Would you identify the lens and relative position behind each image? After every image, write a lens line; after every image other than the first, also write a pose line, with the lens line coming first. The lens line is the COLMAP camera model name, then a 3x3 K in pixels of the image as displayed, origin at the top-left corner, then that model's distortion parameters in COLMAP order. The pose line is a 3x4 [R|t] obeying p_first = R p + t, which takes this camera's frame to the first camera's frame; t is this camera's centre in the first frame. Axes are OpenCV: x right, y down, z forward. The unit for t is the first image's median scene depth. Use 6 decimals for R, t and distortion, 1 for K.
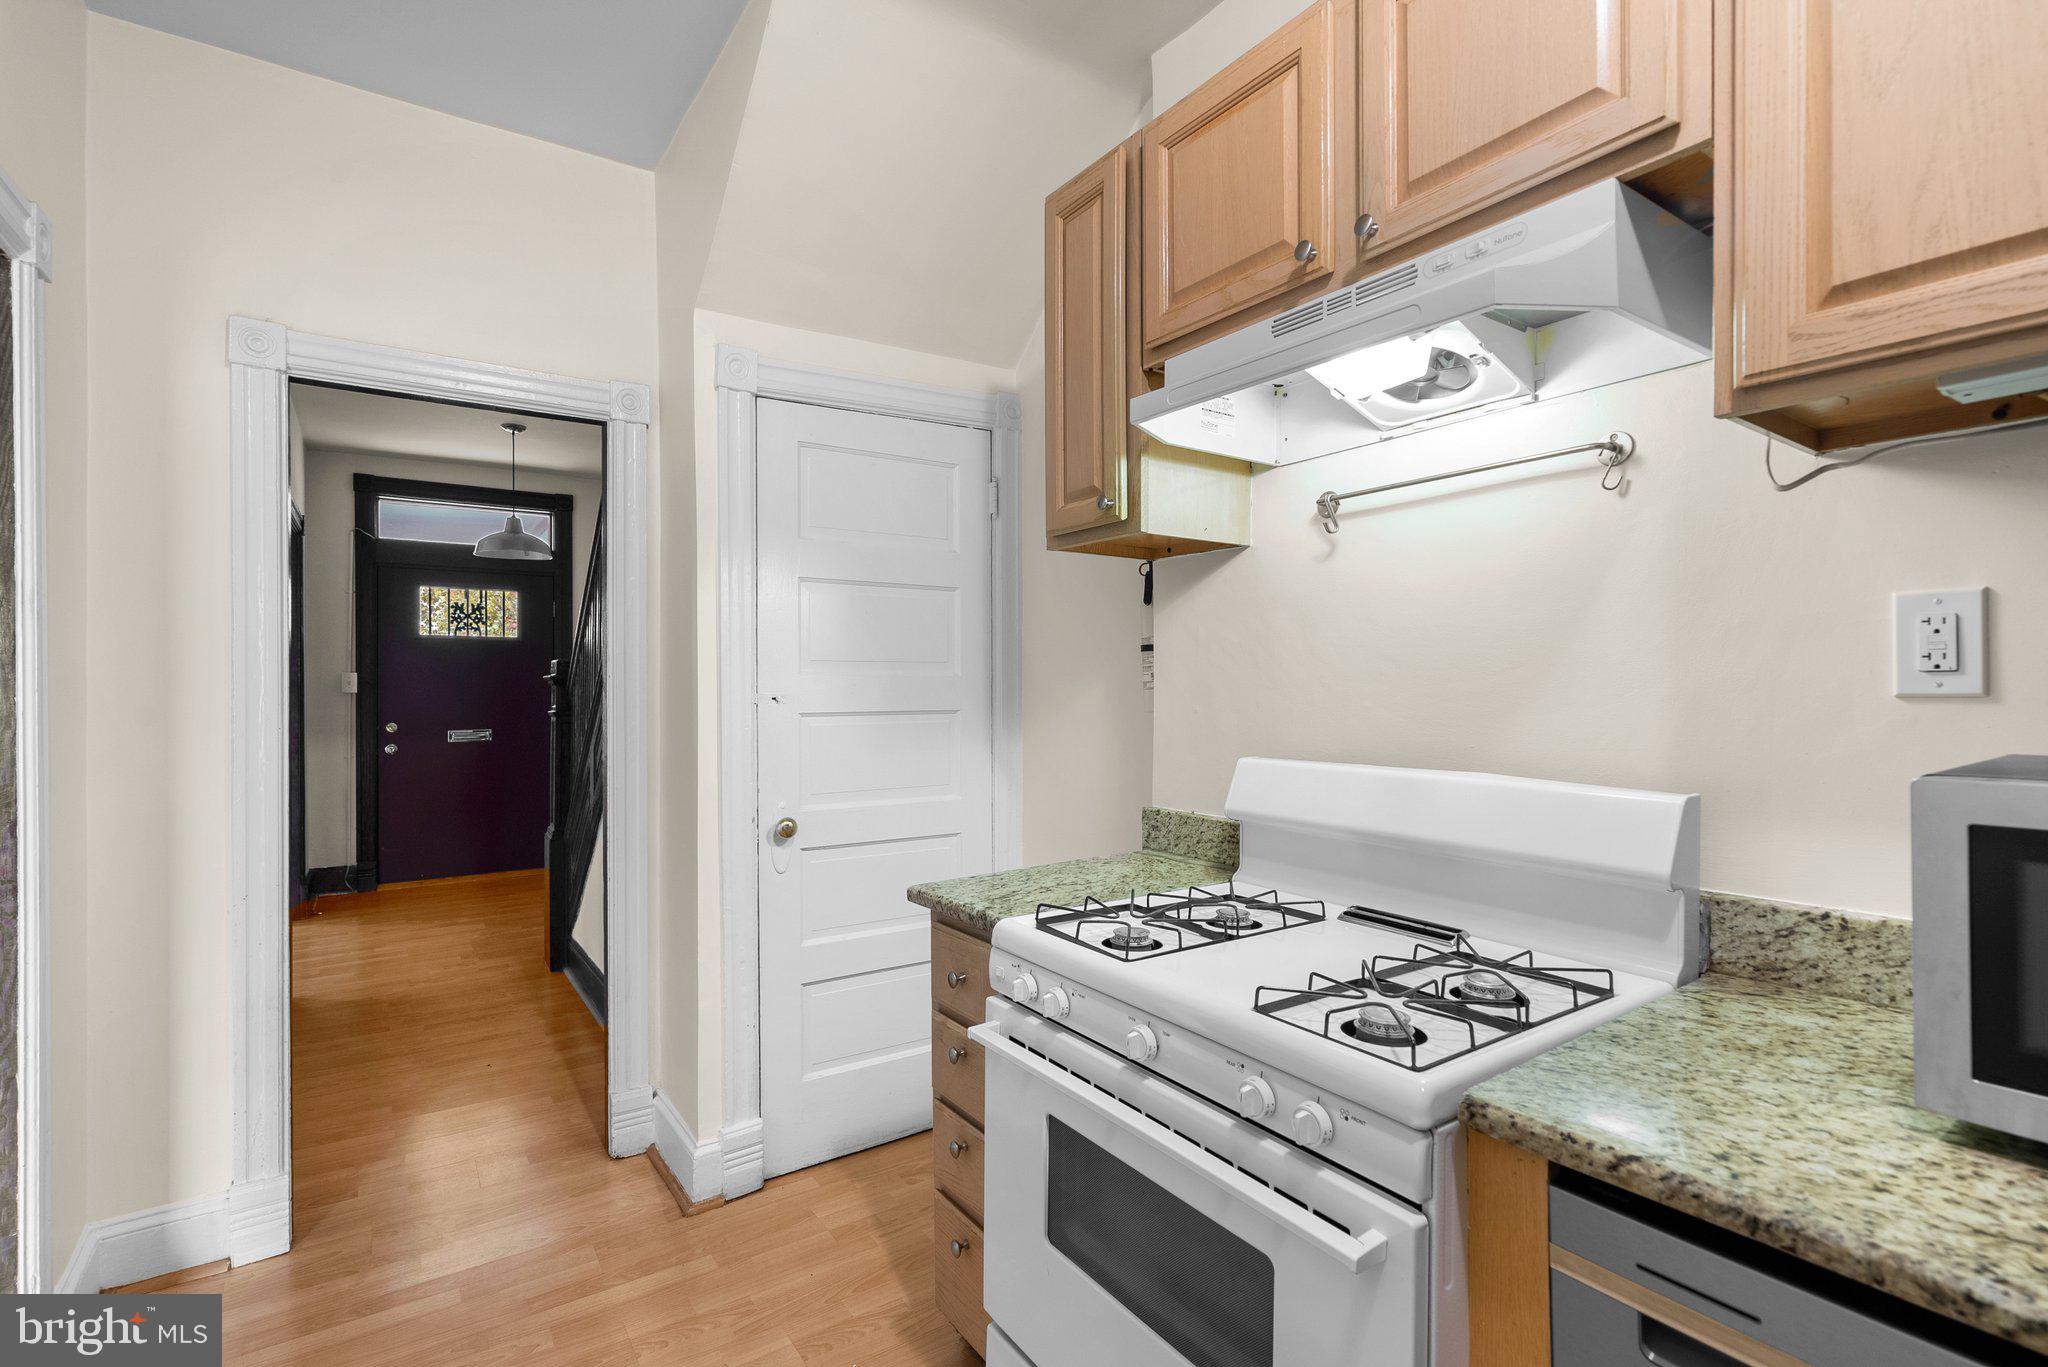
lens RADIAL K [[947.1, 0, 1029.9], [0, 947.1, 687.9], [0, 0, 1]] dist [-0.003612, 0.002464]
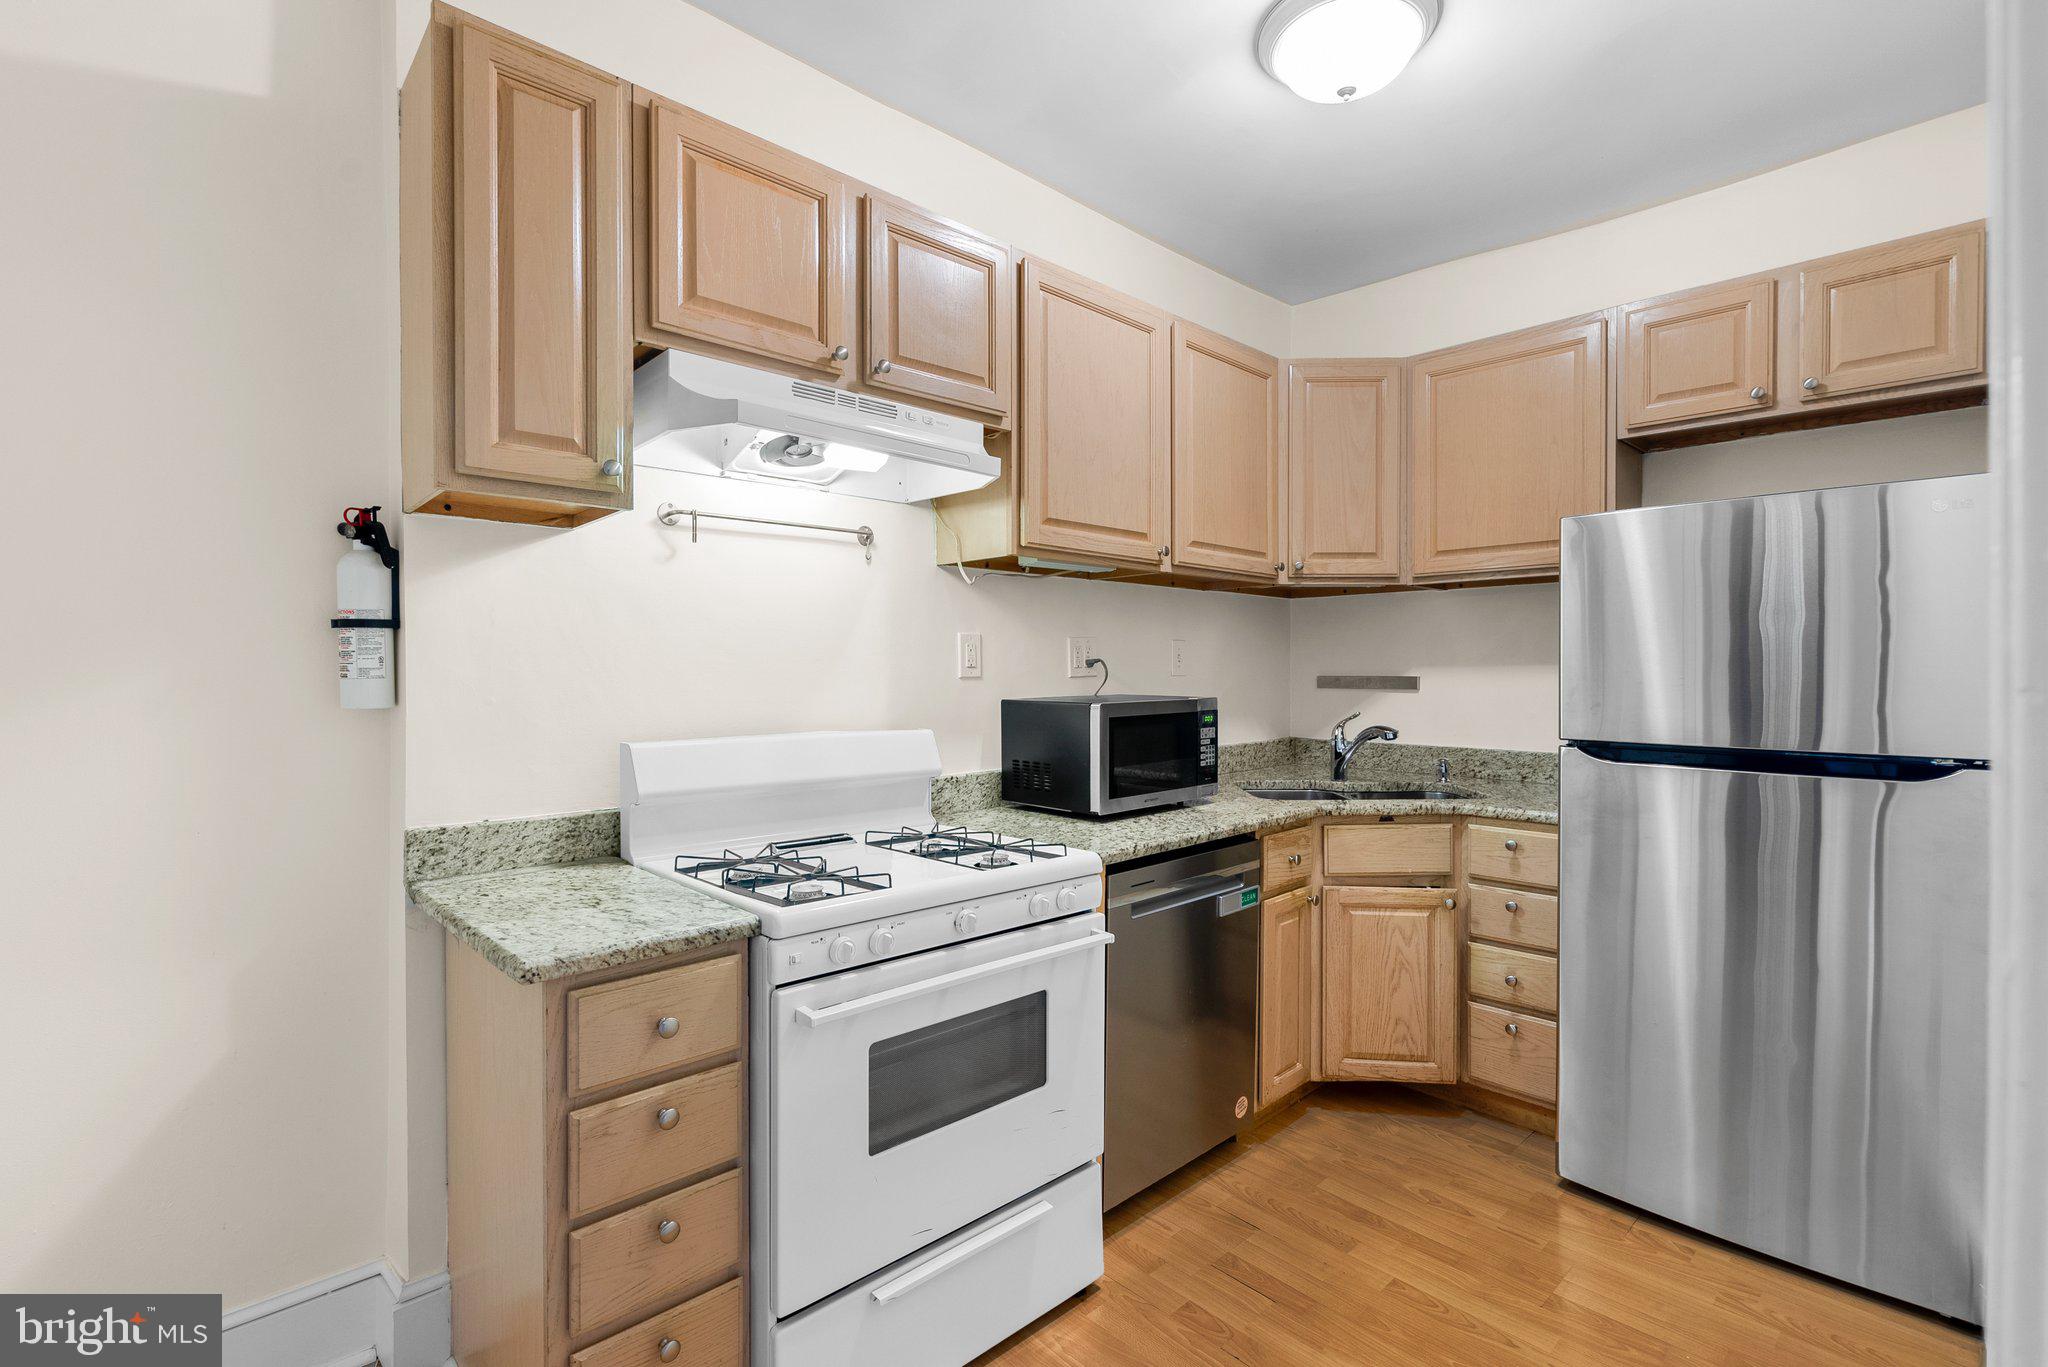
lens RADIAL K [[947.1, 0, 1027.5], [0, 947.1, 683.0], [0, 0, 1]] dist [-0.003612, 0.002464]
pose [[-0.155950, -0.008419, 0.987729, -0.816391], [0.003698, 0.999952, 0.009107, 0.000594], [-0.987758, 0.005073, -0.155912, 0.705837]]
